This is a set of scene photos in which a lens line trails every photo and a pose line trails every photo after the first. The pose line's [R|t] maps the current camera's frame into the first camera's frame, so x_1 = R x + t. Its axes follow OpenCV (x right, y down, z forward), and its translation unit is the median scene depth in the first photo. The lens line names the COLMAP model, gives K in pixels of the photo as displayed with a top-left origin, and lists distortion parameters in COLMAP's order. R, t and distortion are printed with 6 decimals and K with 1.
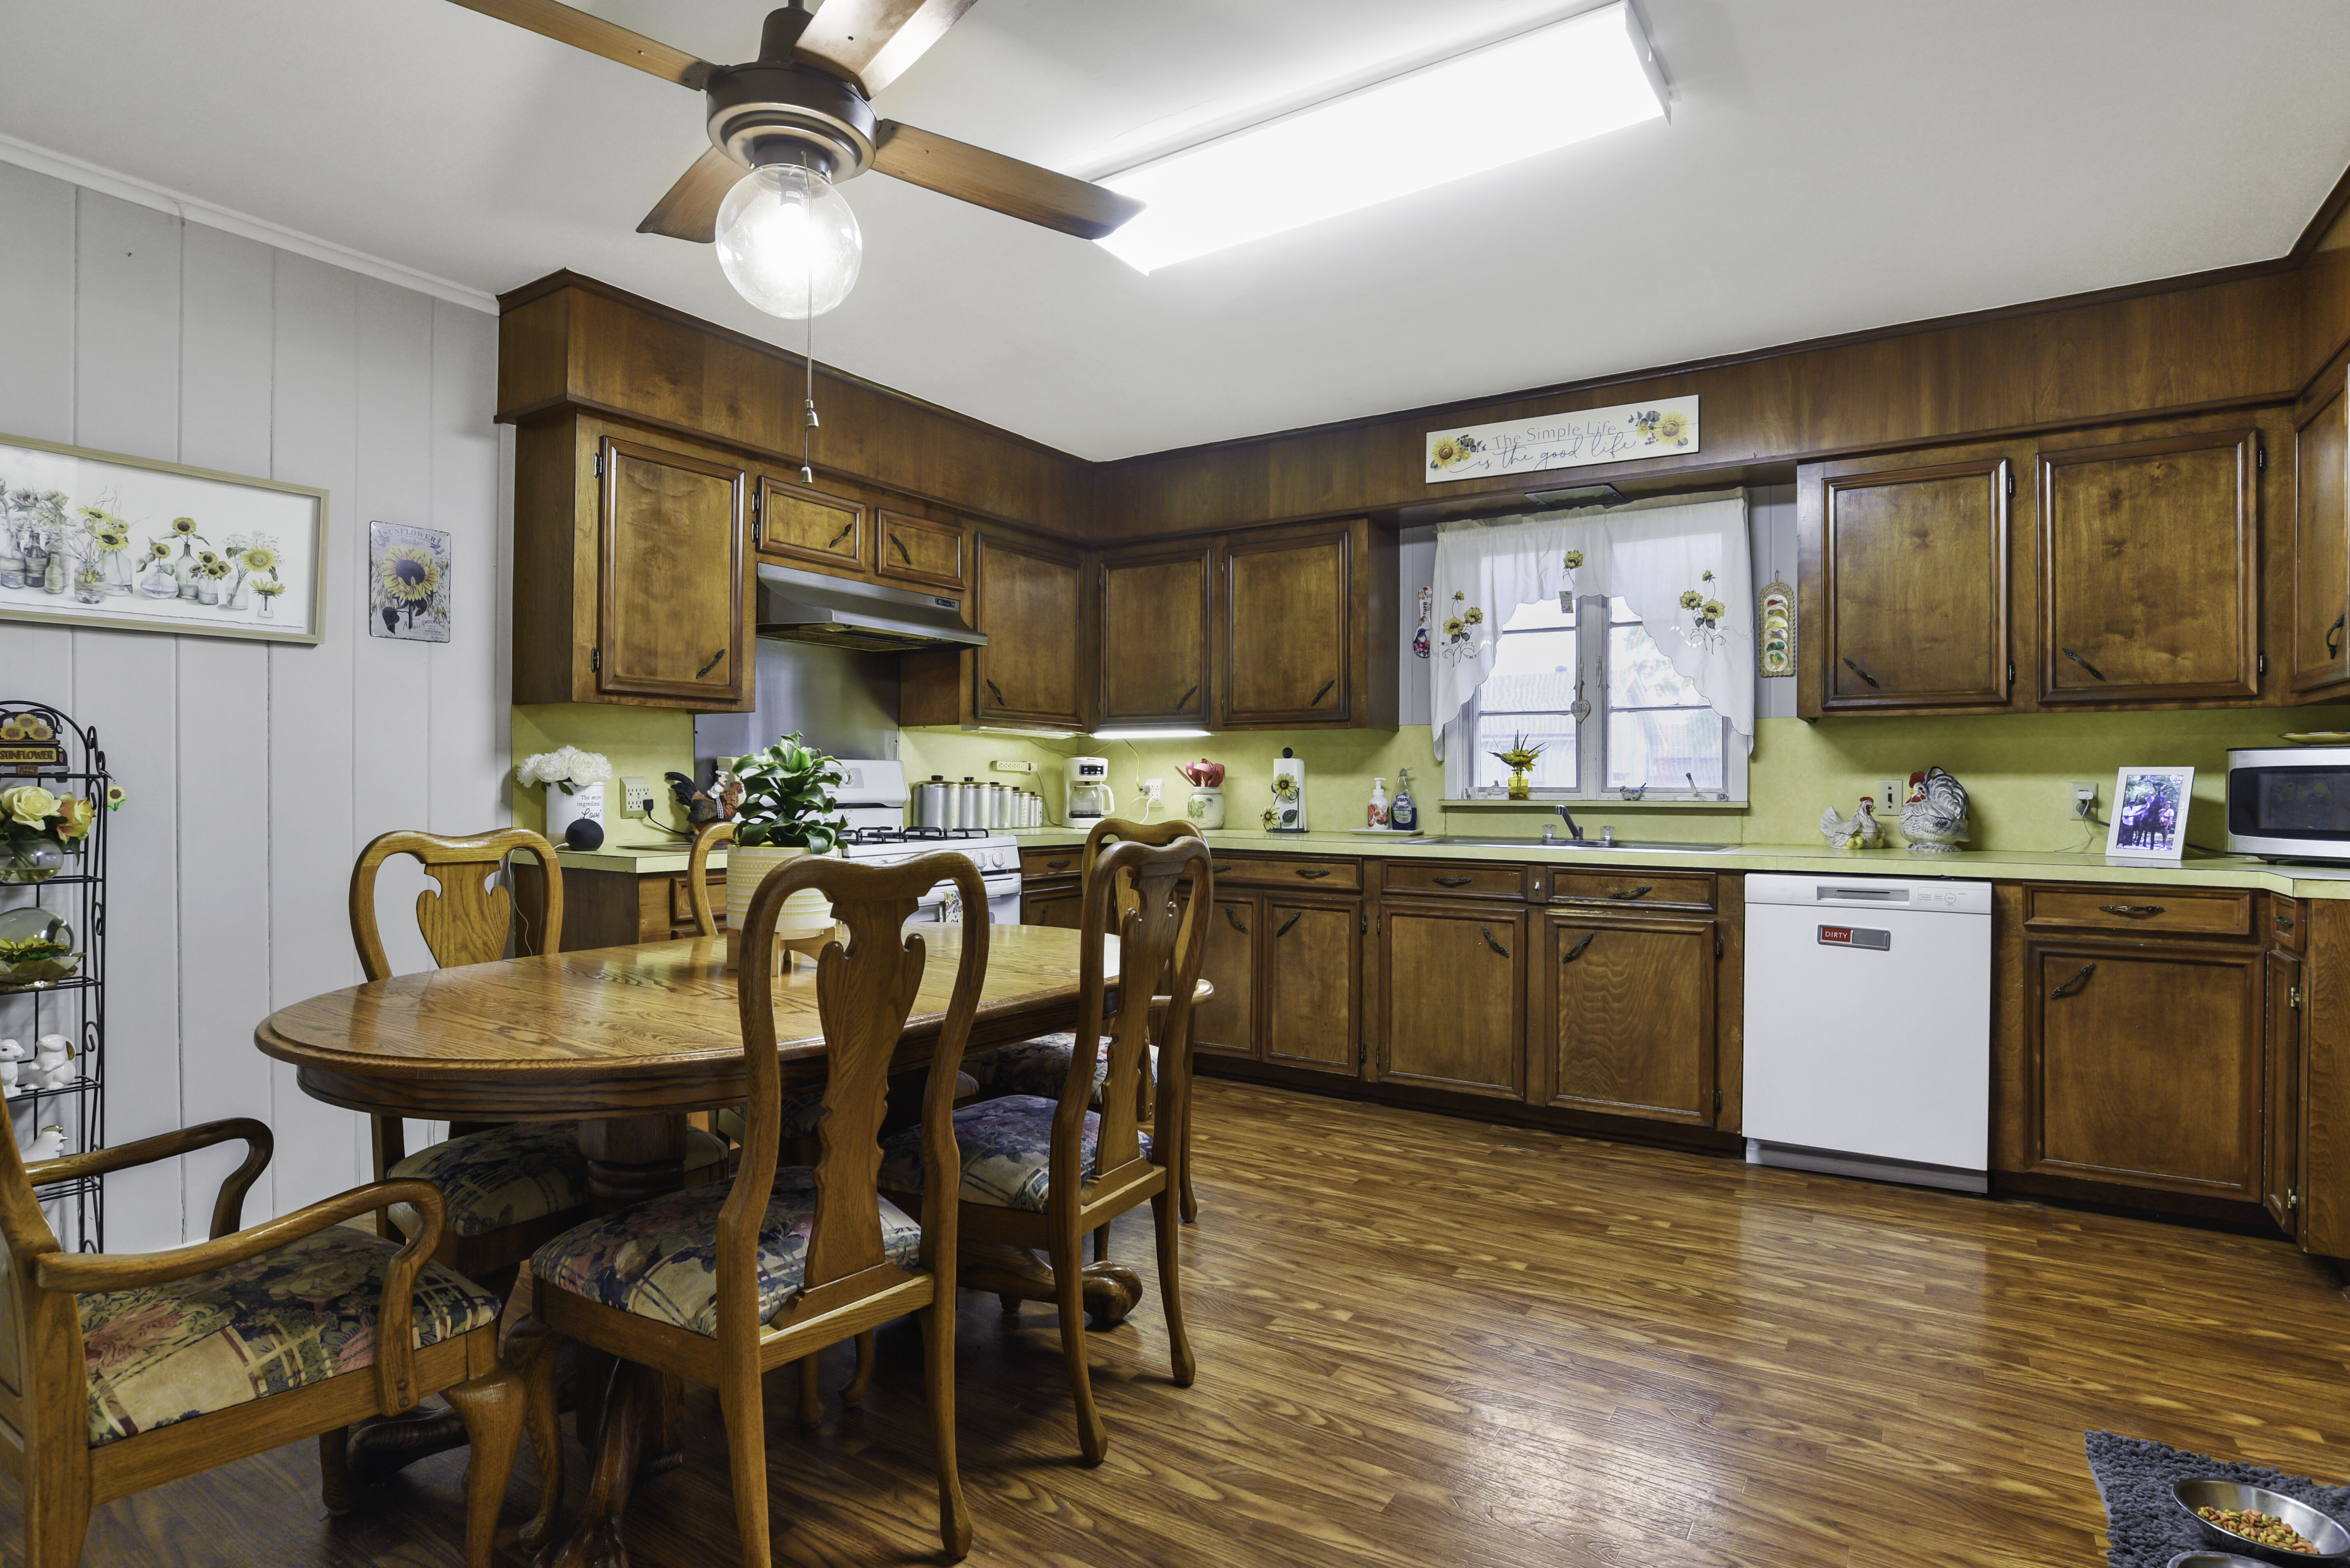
lens RADIAL K [[1201.1, 0, 1194.4], [0, 1201.1, 782.9], [0, 0, 1]] dist [-0.037586, 0.002196]
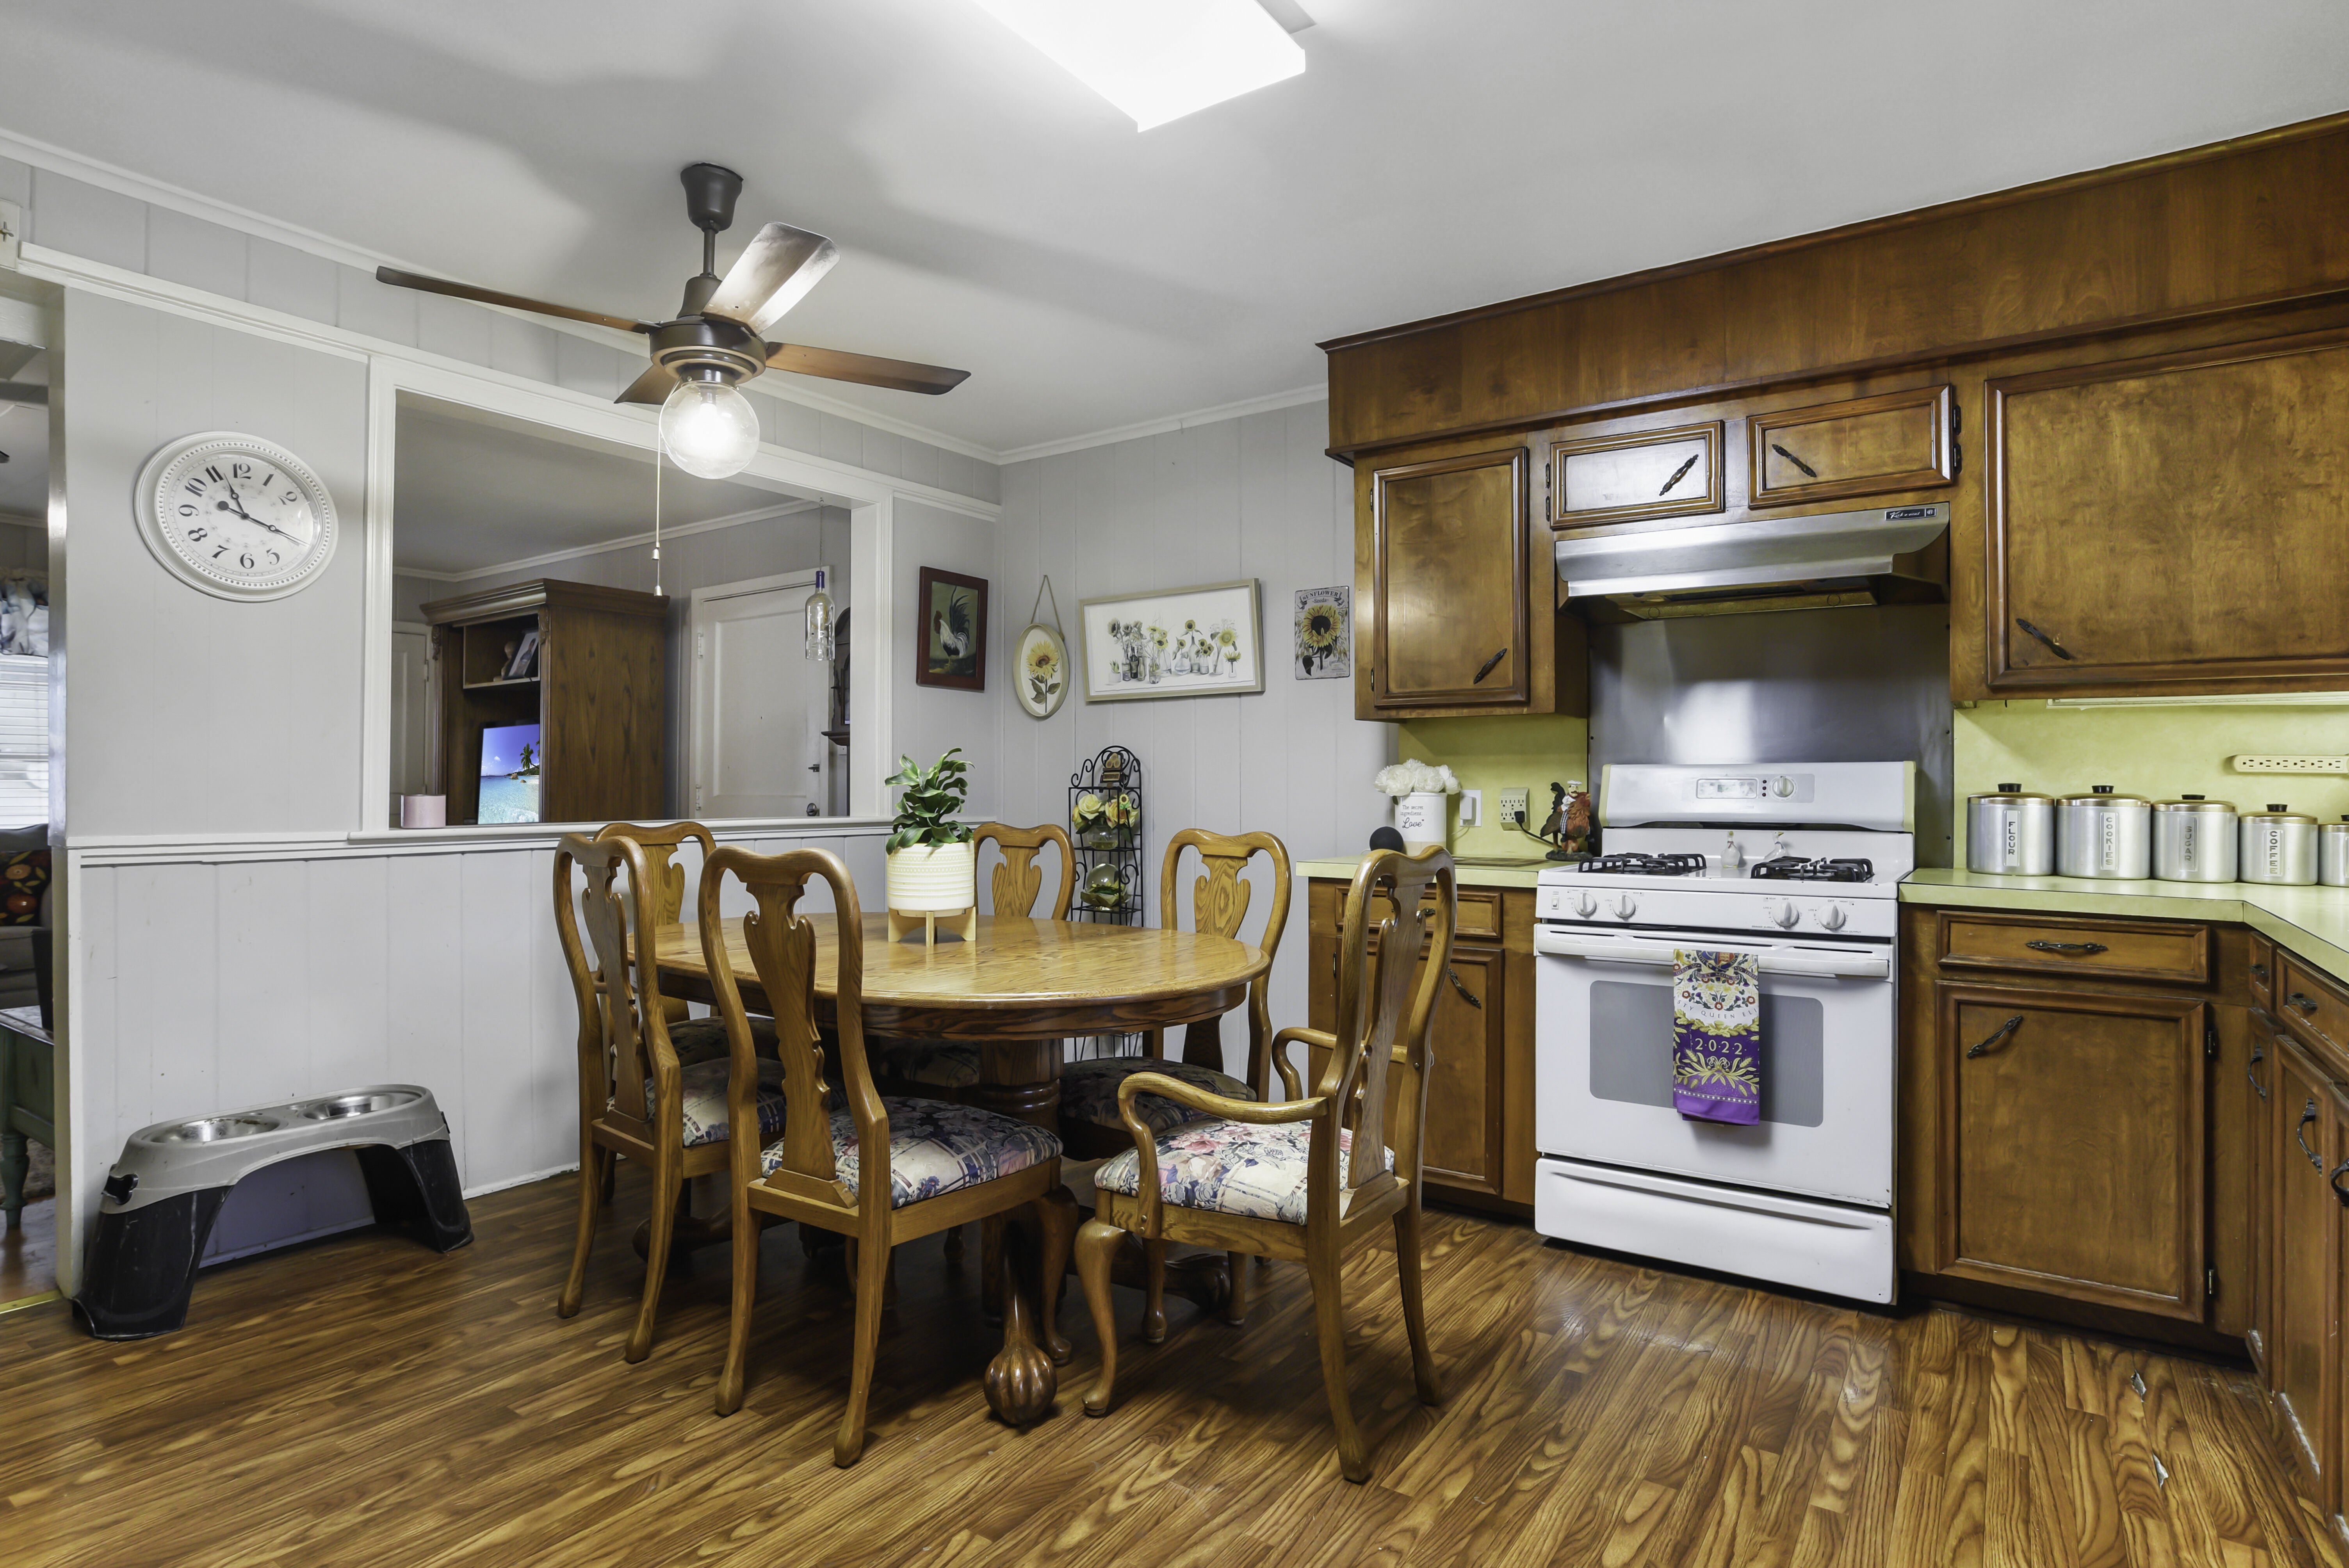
lens RADIAL K [[1200.7, 0, 1193.9], [0, 1200.7, 782.9], [0, 0, 1]] dist [-0.037586, 0.002196]
pose [[-0.027215, -0.003156, -0.999625, 0.543176], [0.001369, 0.999994, -0.003195, -0.005318], [0.999629, -0.001455, -0.027210, 0.793721]]
